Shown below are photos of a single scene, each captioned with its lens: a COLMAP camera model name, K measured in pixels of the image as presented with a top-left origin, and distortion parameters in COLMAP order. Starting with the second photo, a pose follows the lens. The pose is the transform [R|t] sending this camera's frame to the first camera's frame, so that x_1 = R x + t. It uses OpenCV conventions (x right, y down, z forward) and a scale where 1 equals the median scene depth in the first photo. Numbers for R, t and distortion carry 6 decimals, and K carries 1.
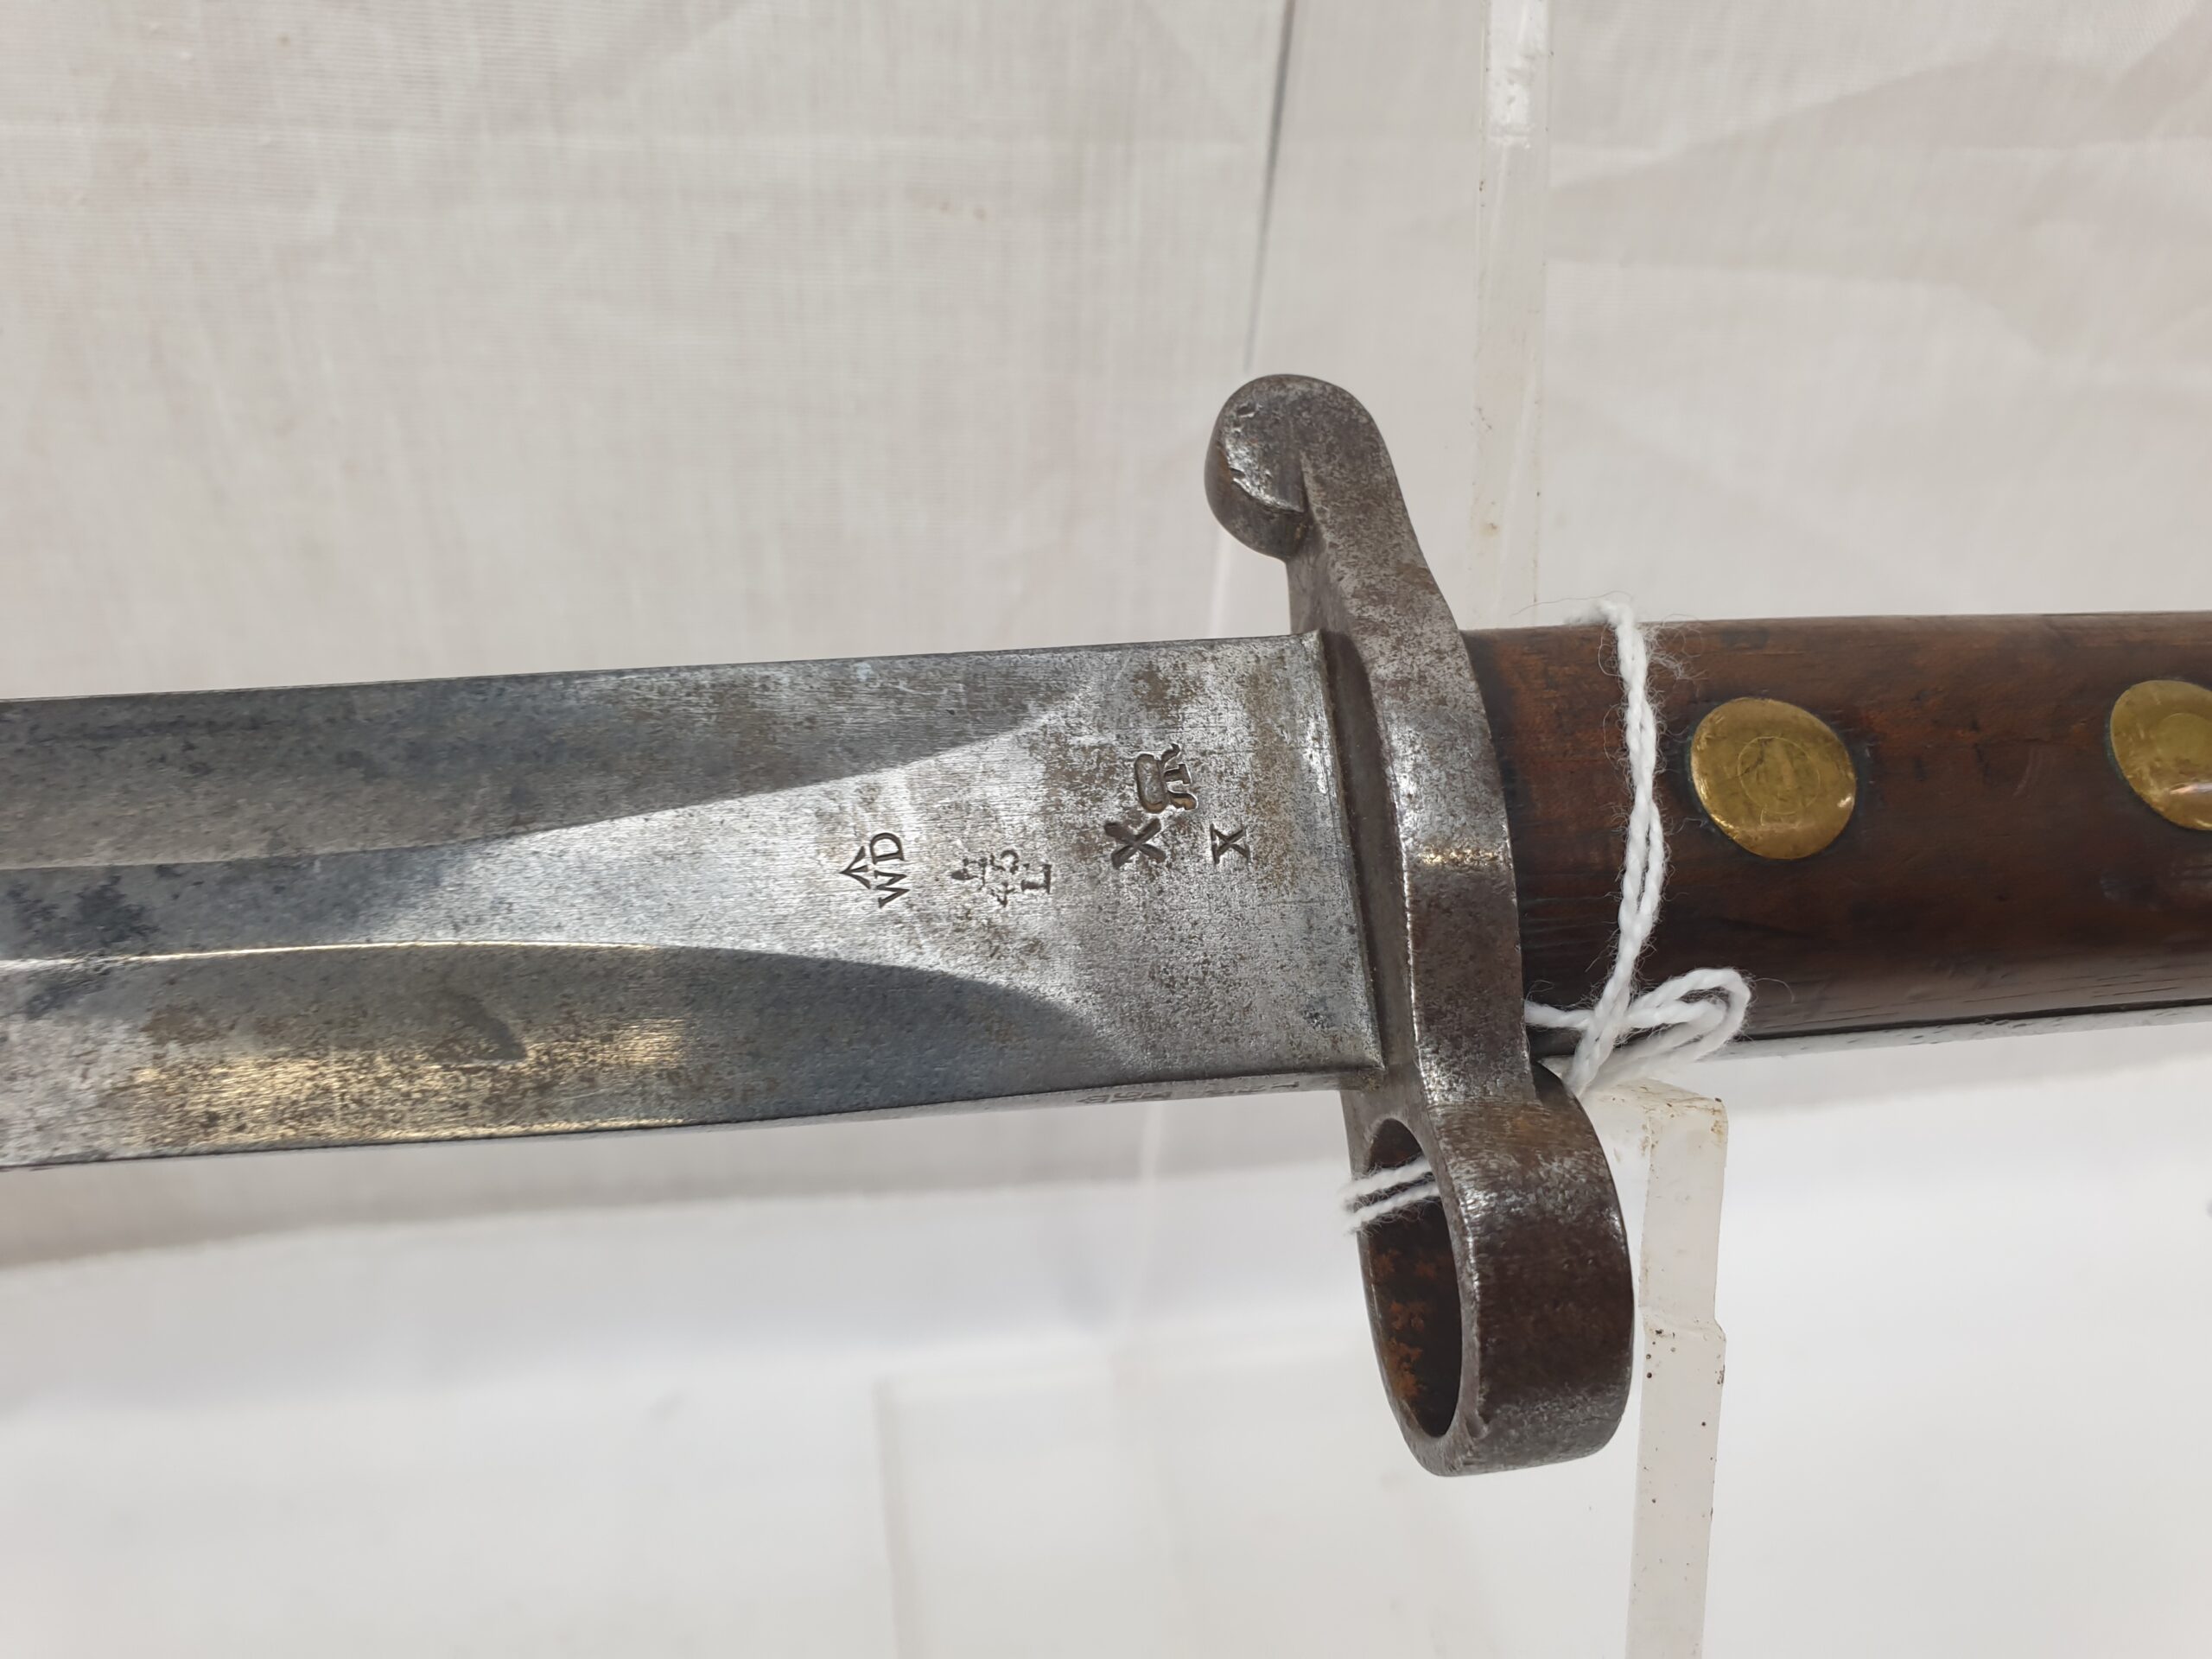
lens RADIAL K [[1639.5, 0, 1106.0], [0, 1639.5, 829.5], [0, 0, 1]] dist [0.009985, -0.003302]
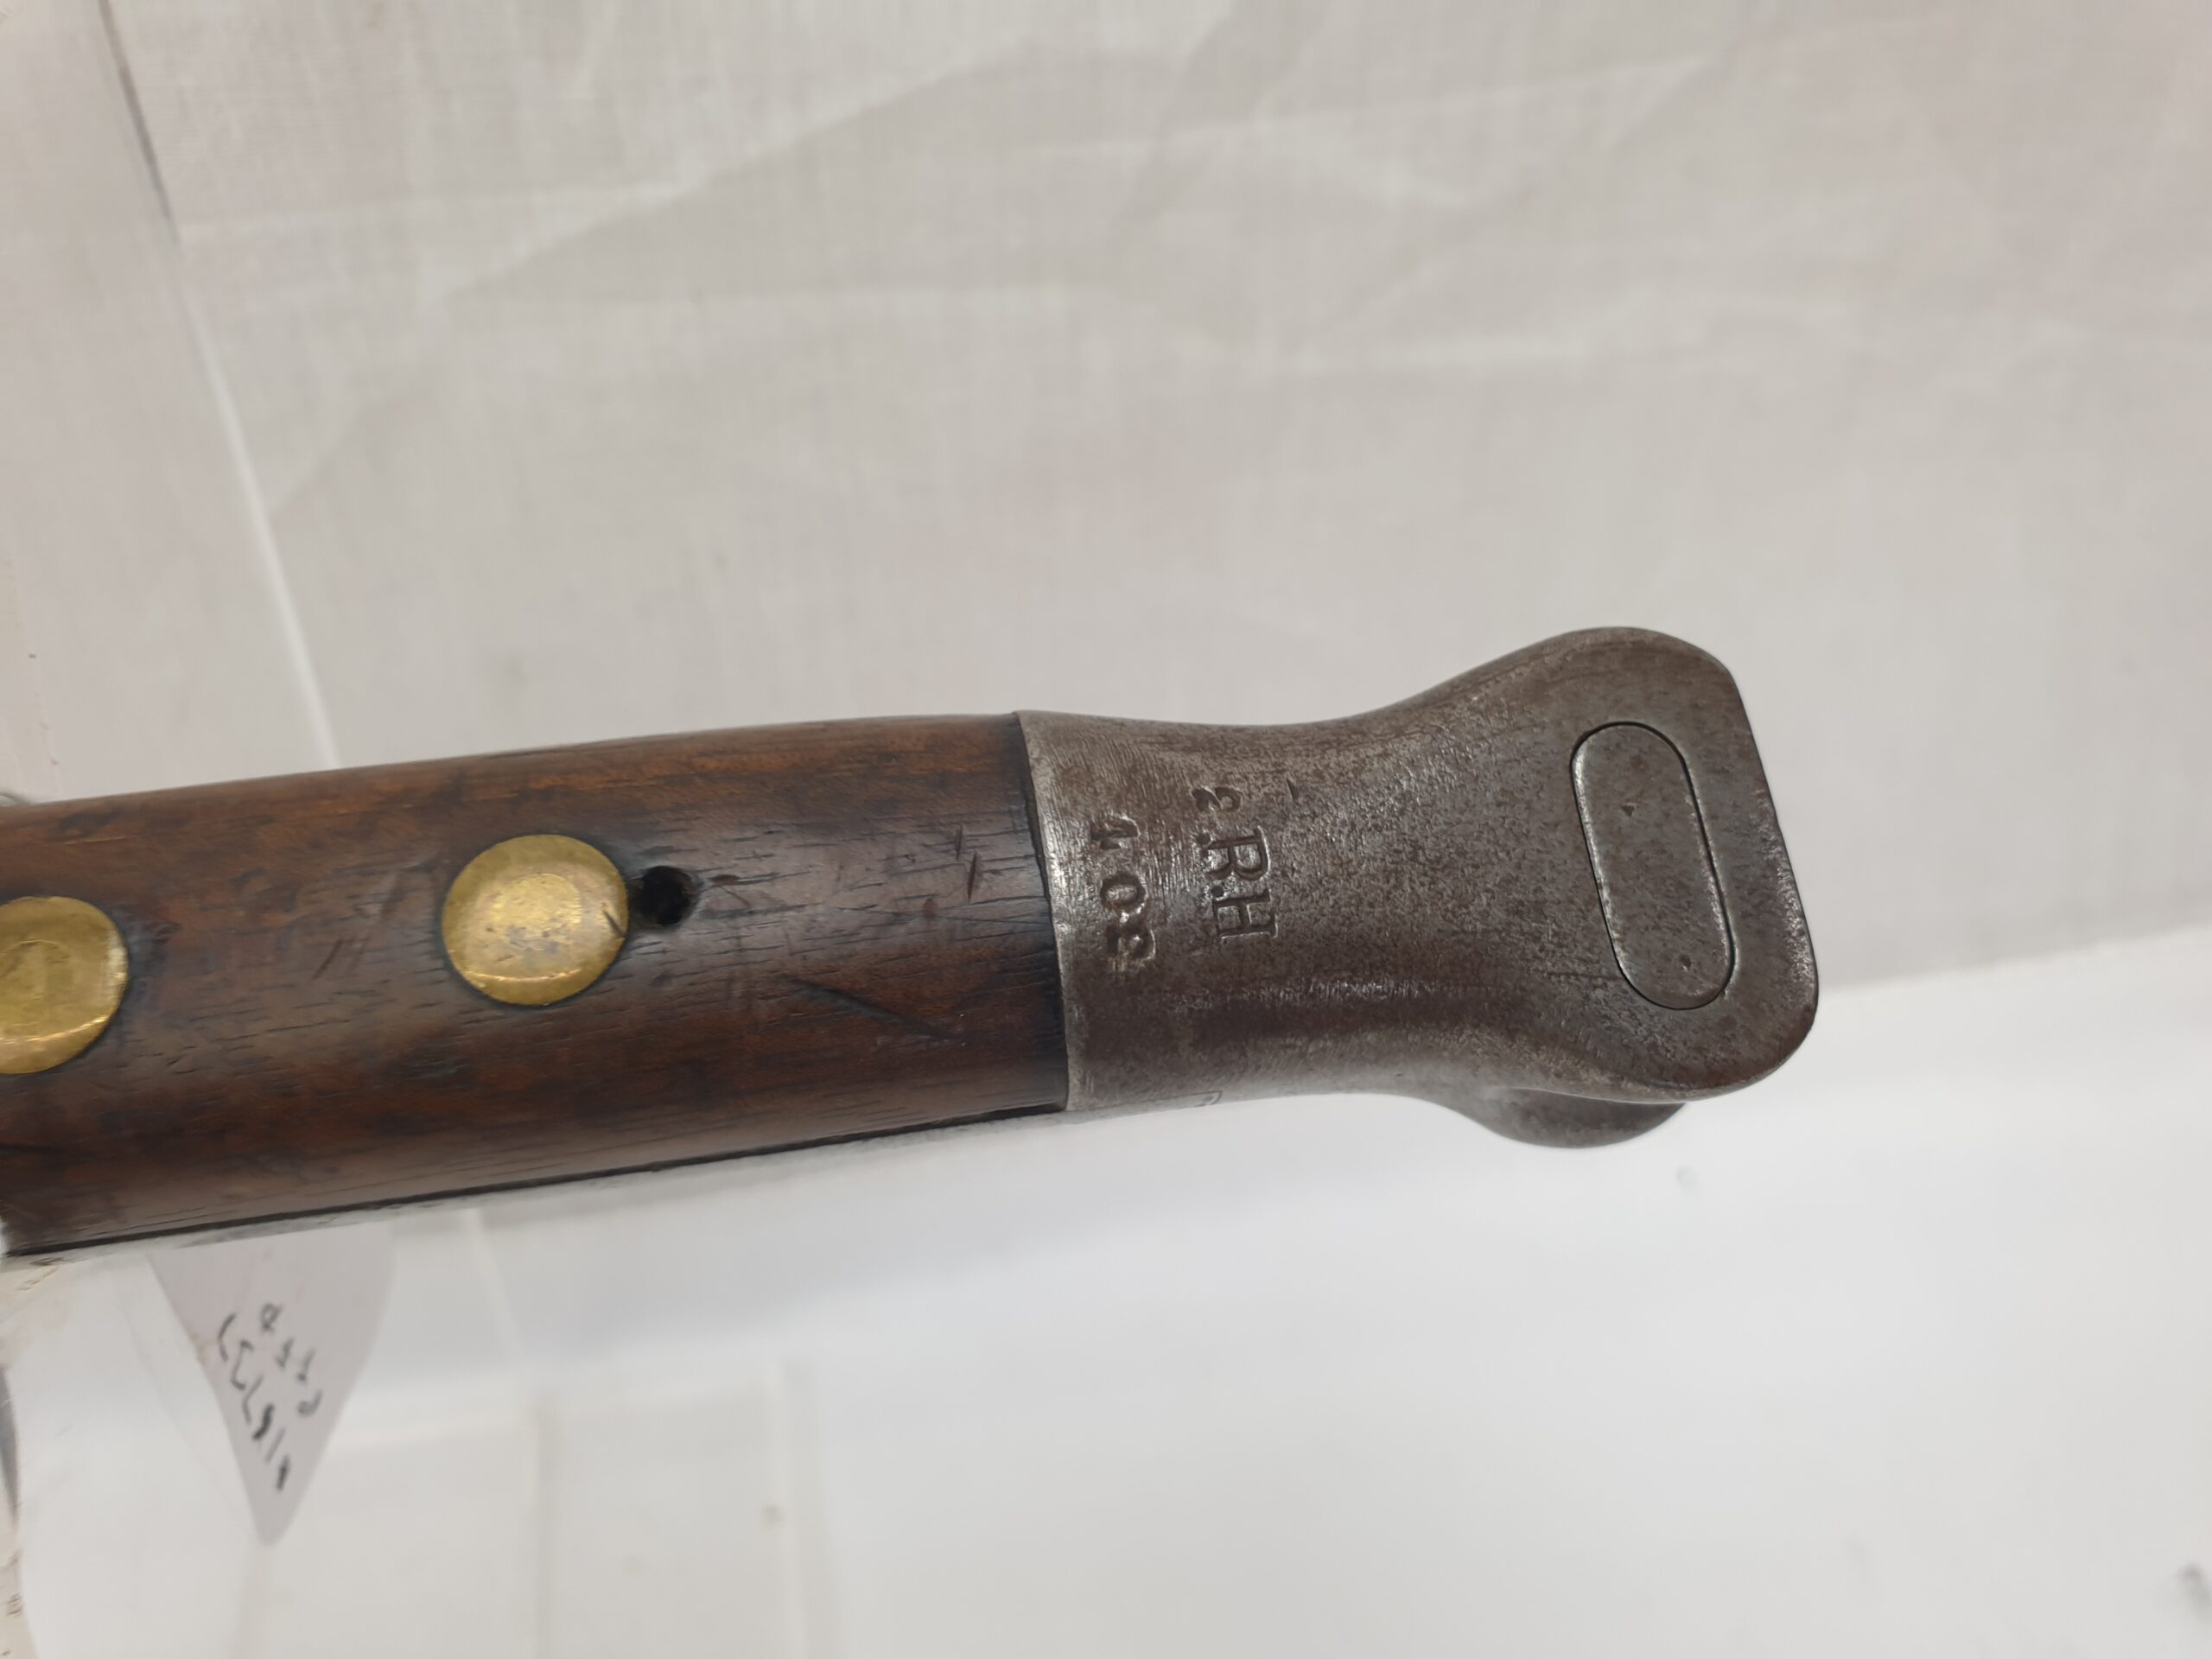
lens RADIAL K [[1639.5, 0, 1106.0], [0, 1639.5, 829.5], [0, 0, 1]] dist [0.009985, -0.003302]
pose [[0.997657, -0.064224, -0.023587, 0.997934], [0.065340, 0.996605, 0.050082, -0.121074], [0.020291, -0.051506, 0.998467, 0.060799]]
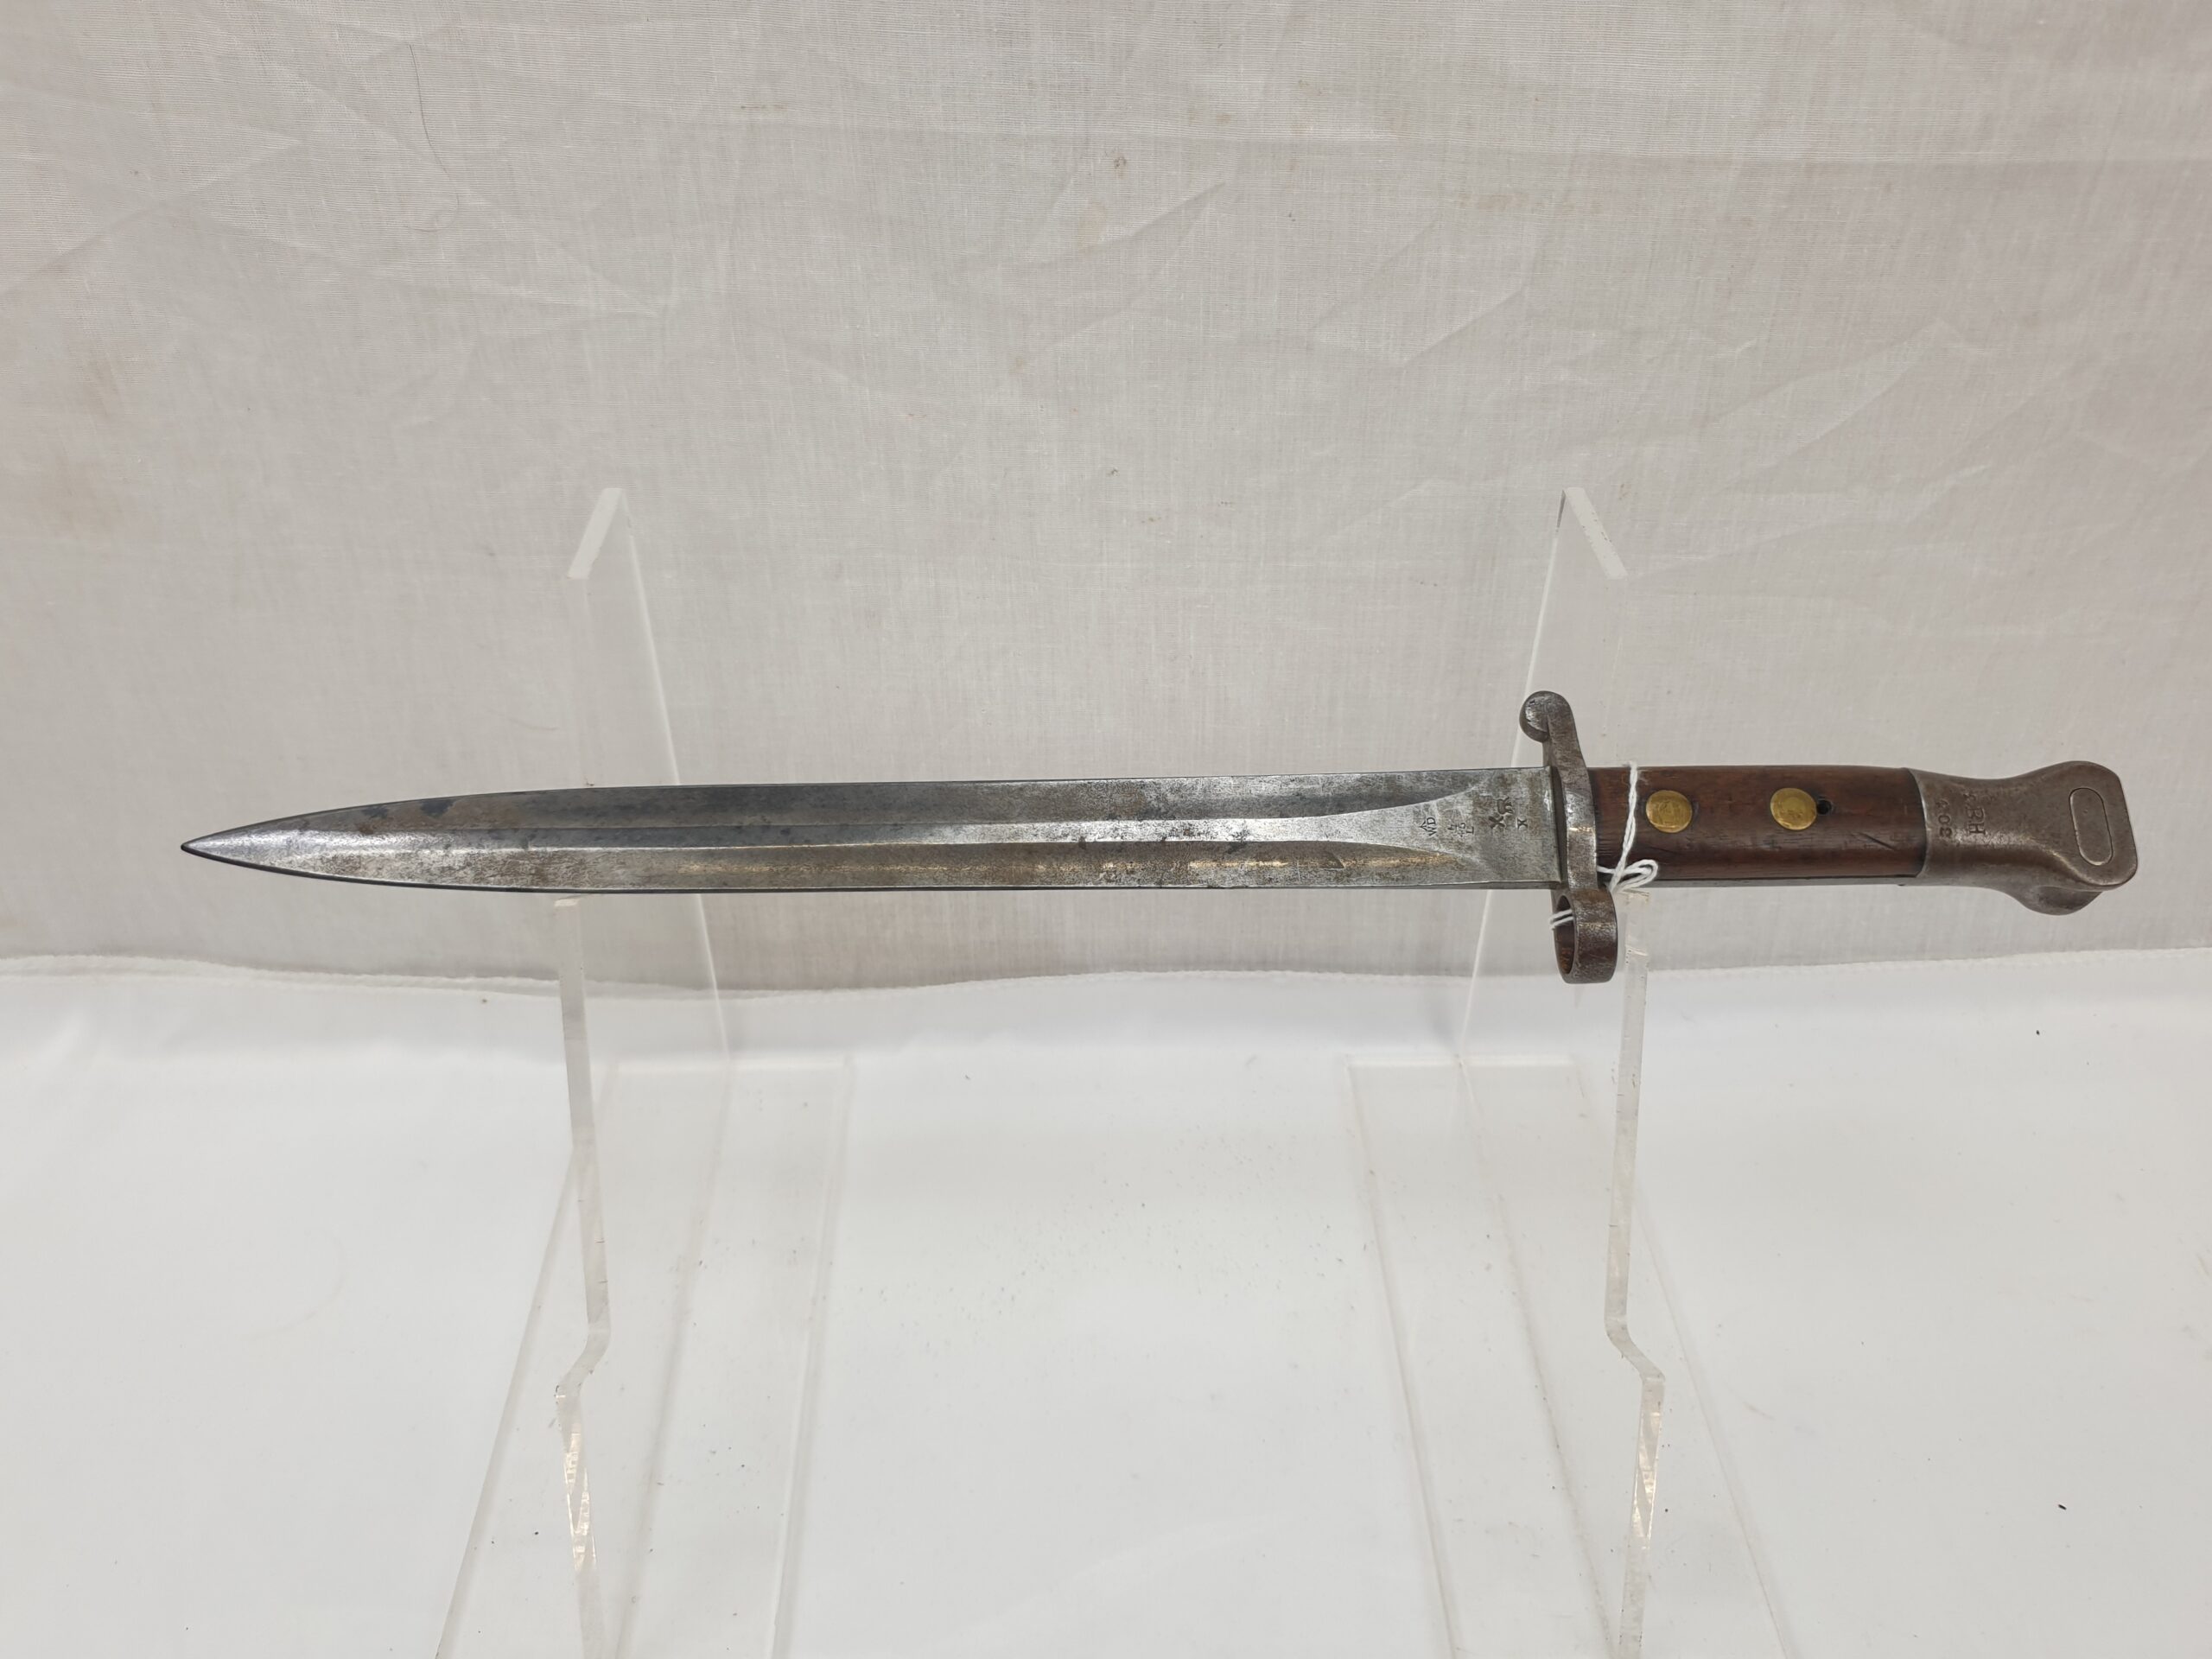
lens RADIAL K [[1639.5, 0, 1106.0], [0, 1639.5, 829.5], [0, 0, 1]] dist [0.009985, -0.003302]
pose [[0.985151, 0.038971, -0.167212, -0.237325], [-0.035546, 0.999093, 0.023430, -0.031742], [0.167973, -0.017138, 0.985643, -2.885981]]
